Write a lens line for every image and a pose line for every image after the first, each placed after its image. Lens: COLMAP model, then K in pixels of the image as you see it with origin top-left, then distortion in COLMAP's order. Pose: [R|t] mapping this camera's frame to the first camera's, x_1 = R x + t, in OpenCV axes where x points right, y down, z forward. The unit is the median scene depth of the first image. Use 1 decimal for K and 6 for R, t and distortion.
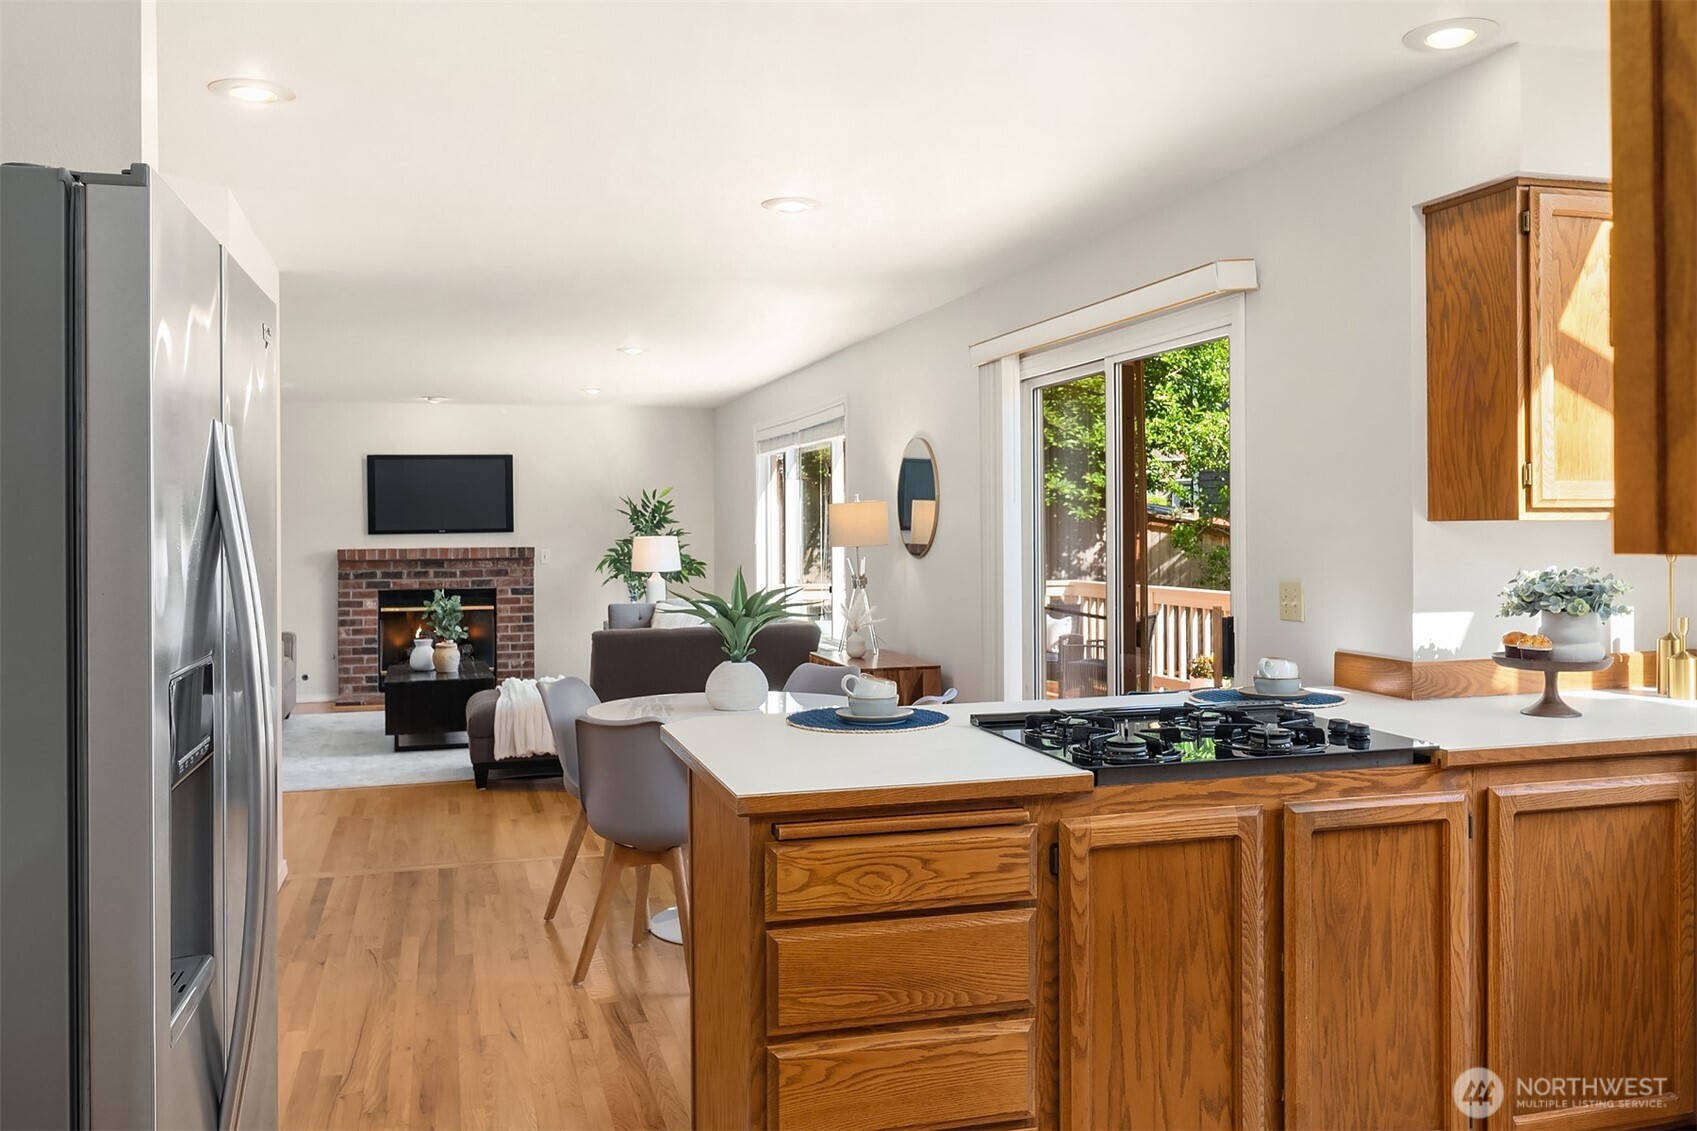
lens RADIAL K [[1406.6, 0, 854.2], [0, 1406.6, 528.3], [0, 0, 1]] dist [0.008893, -0.000573]
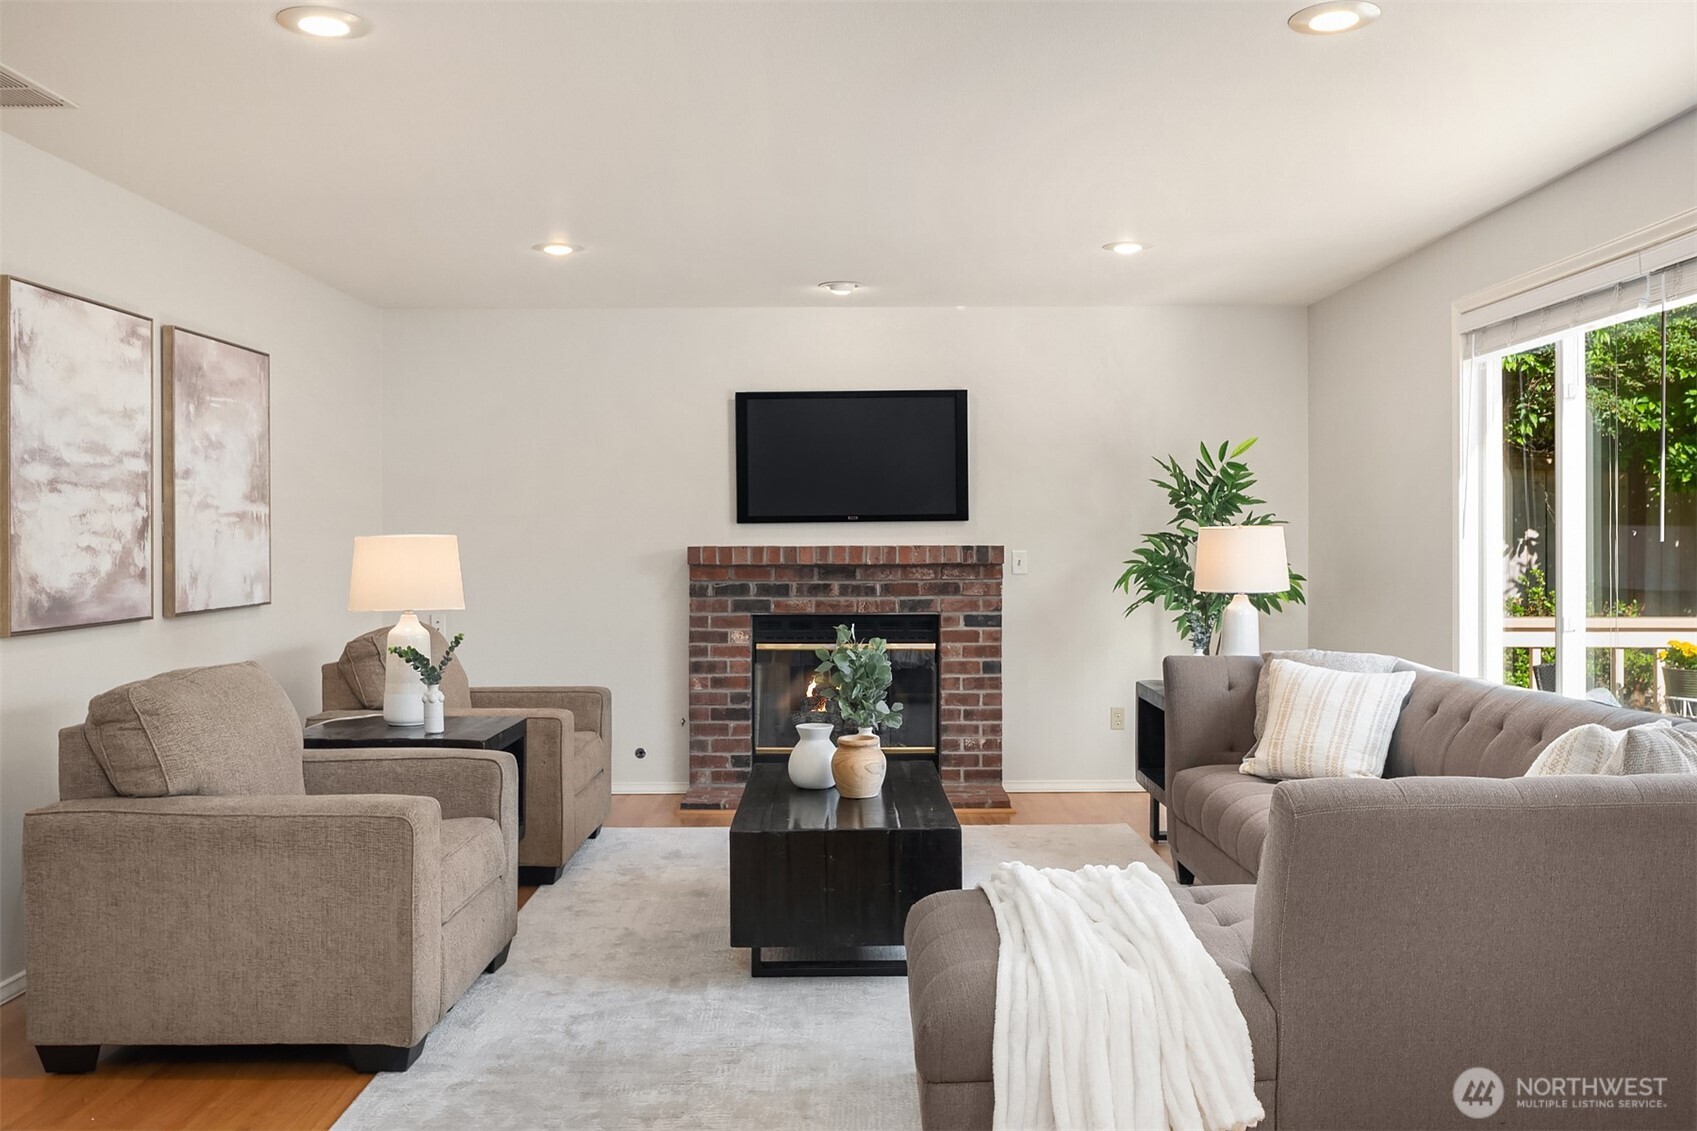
lens RADIAL K [[1406.6, 0, 854.2], [0, 1406.6, 528.3], [0, 0, 1]] dist [0.008893, -0.000573]
pose [[0.959563, 0.003312, -0.281474, -0.124375], [-0.004784, 0.999978, -0.004542, 0.009209], [0.281453, 0.005705, 0.959558, 0.427918]]
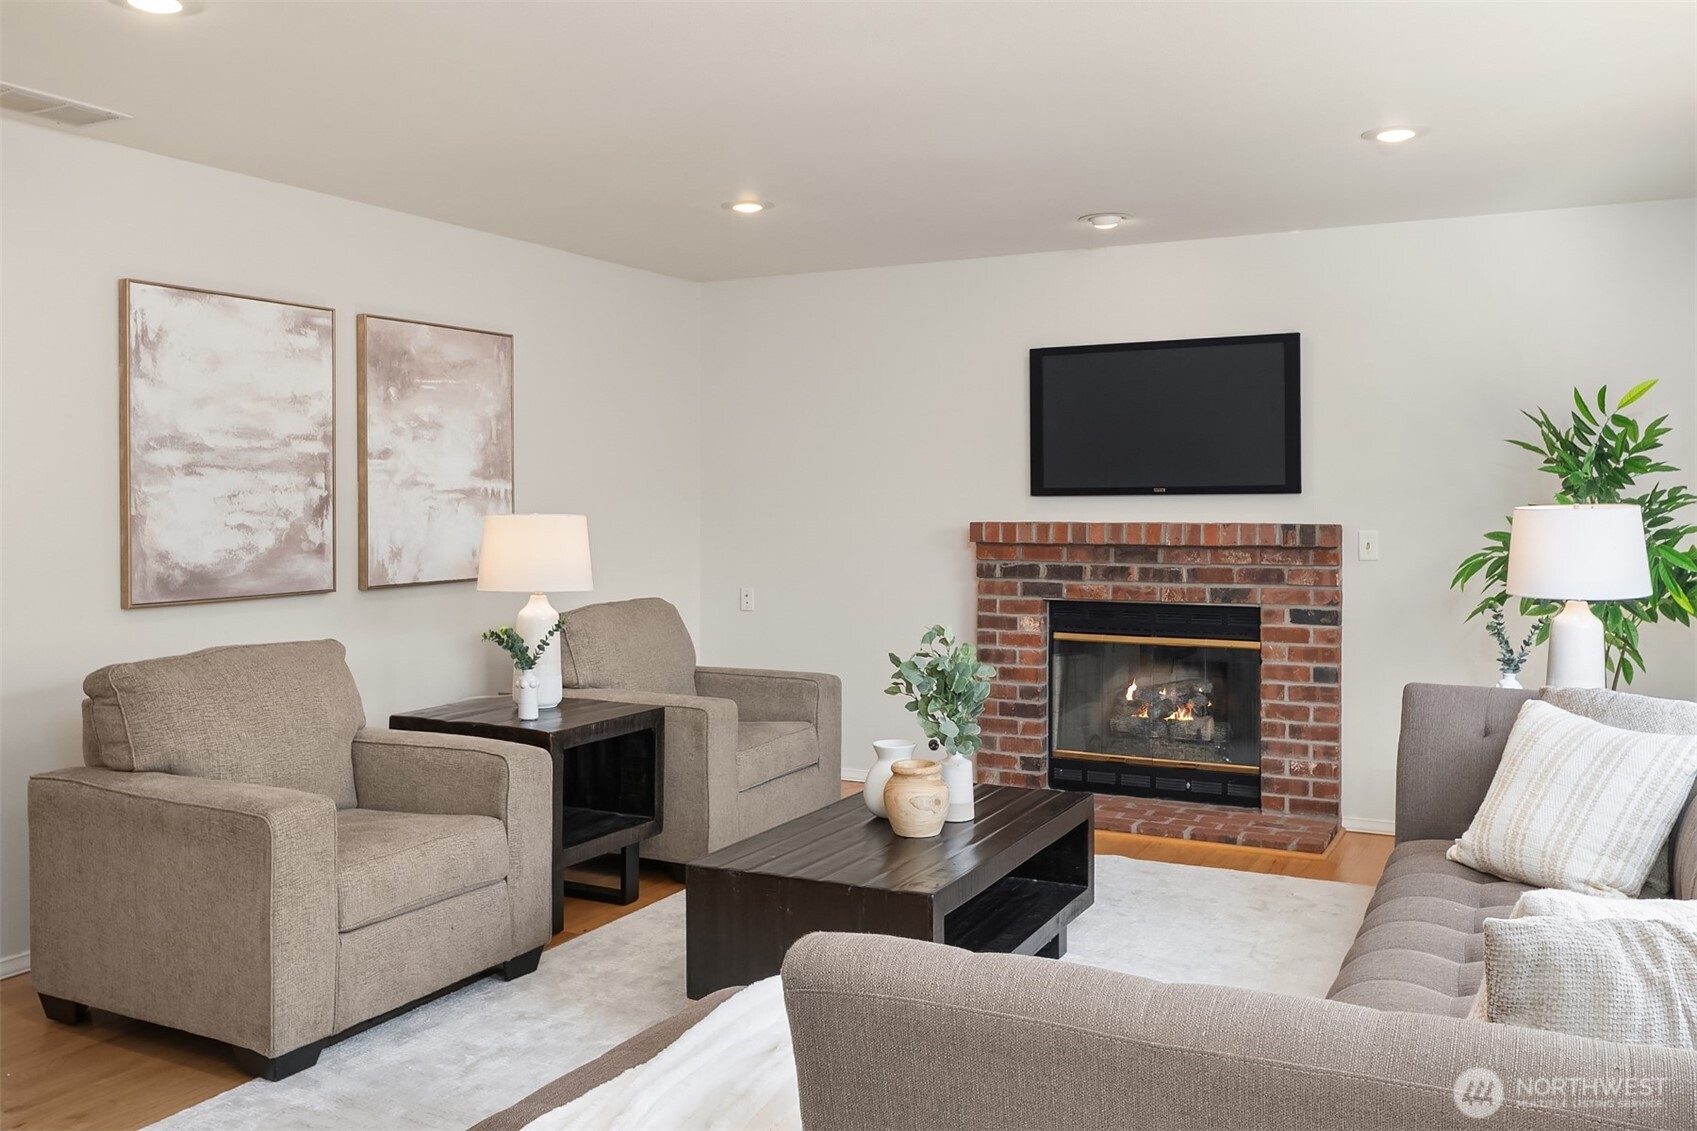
lens RADIAL K [[1404.7, 0, 857.4], [0, 1404.7, 502.5], [0, 0, 1]] dist [0.001318, 0.000828]
pose [[0.724577, 0.009447, -0.689129, -0.020011], [-0.004844, 0.999951, 0.008615, 0.002630], [0.689177, -0.002904, 0.724588, 0.560053]]
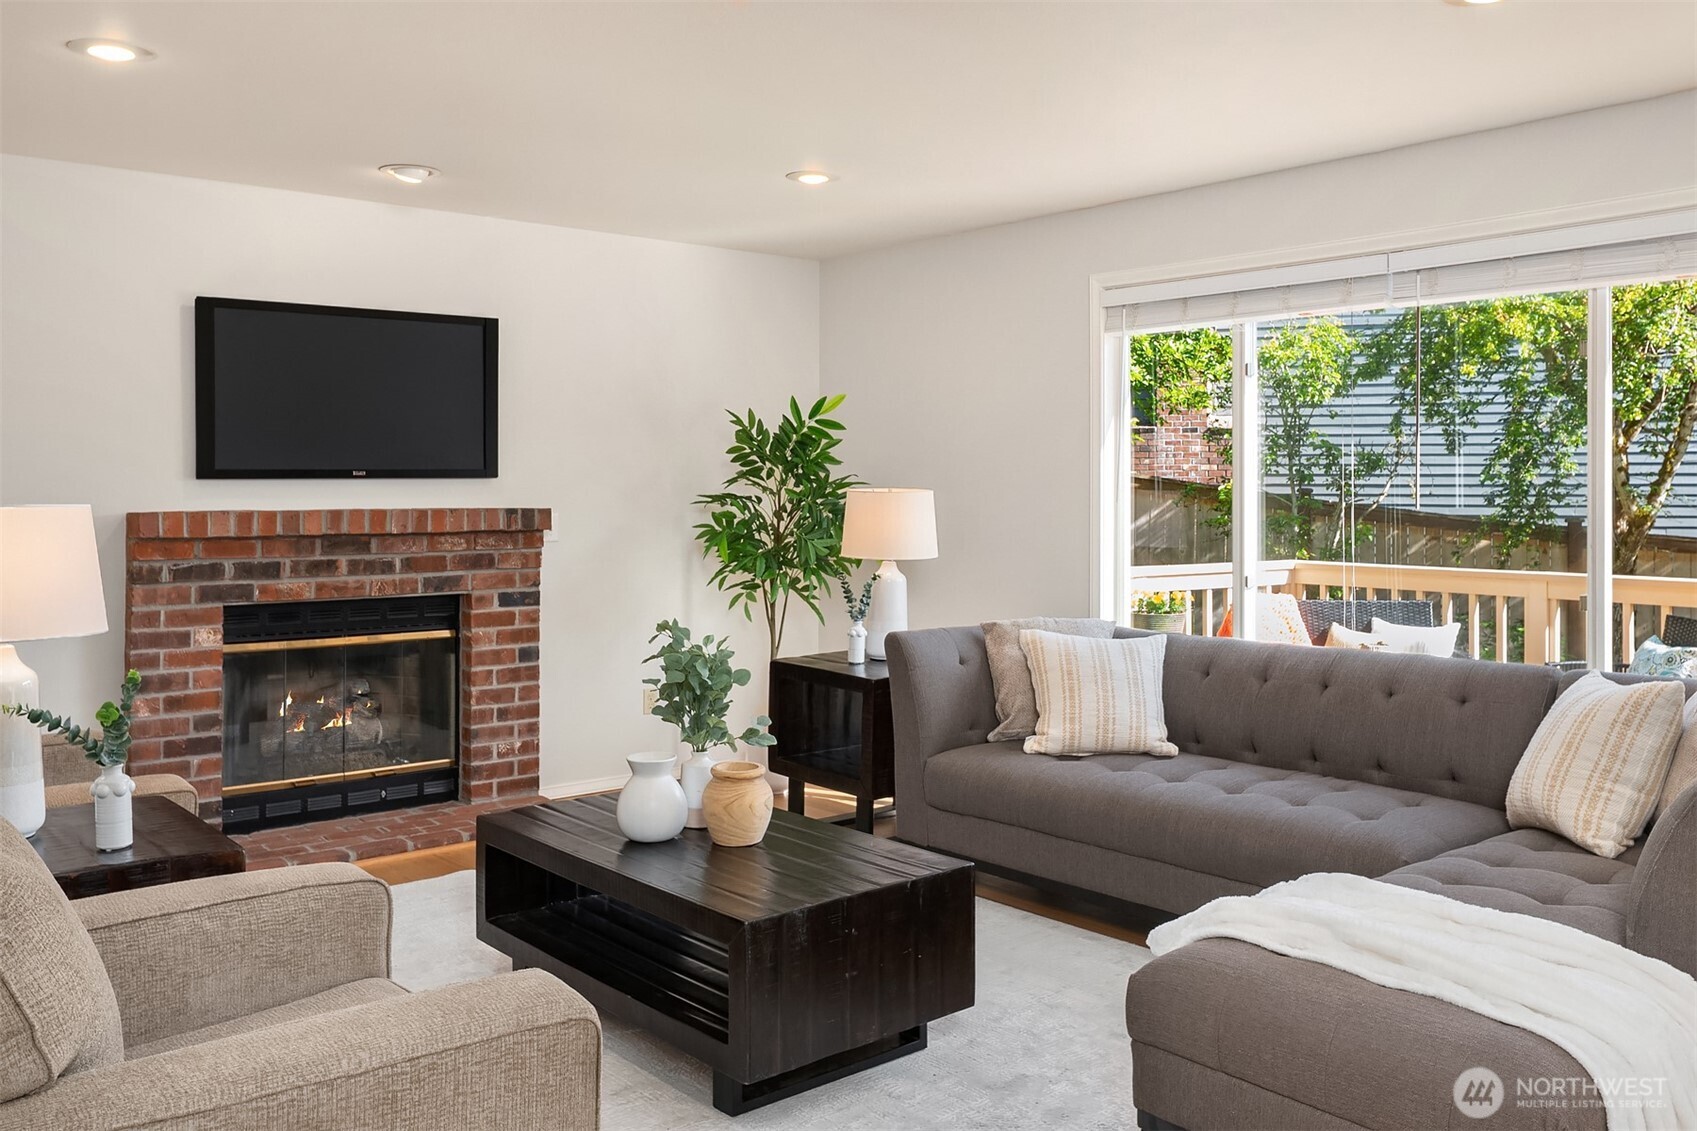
lens RADIAL K [[1396.0, 0, 854.3], [0, 1396.0, 482.2], [0, 0, 1]] dist [-0.002948, -0.002999]
pose [[0.916723, 0.011325, 0.399362, -0.330786], [-0.009643, 0.999934, -0.006222, 0.006326], [-0.399406, 0.001853, 0.916772, 0.520572]]
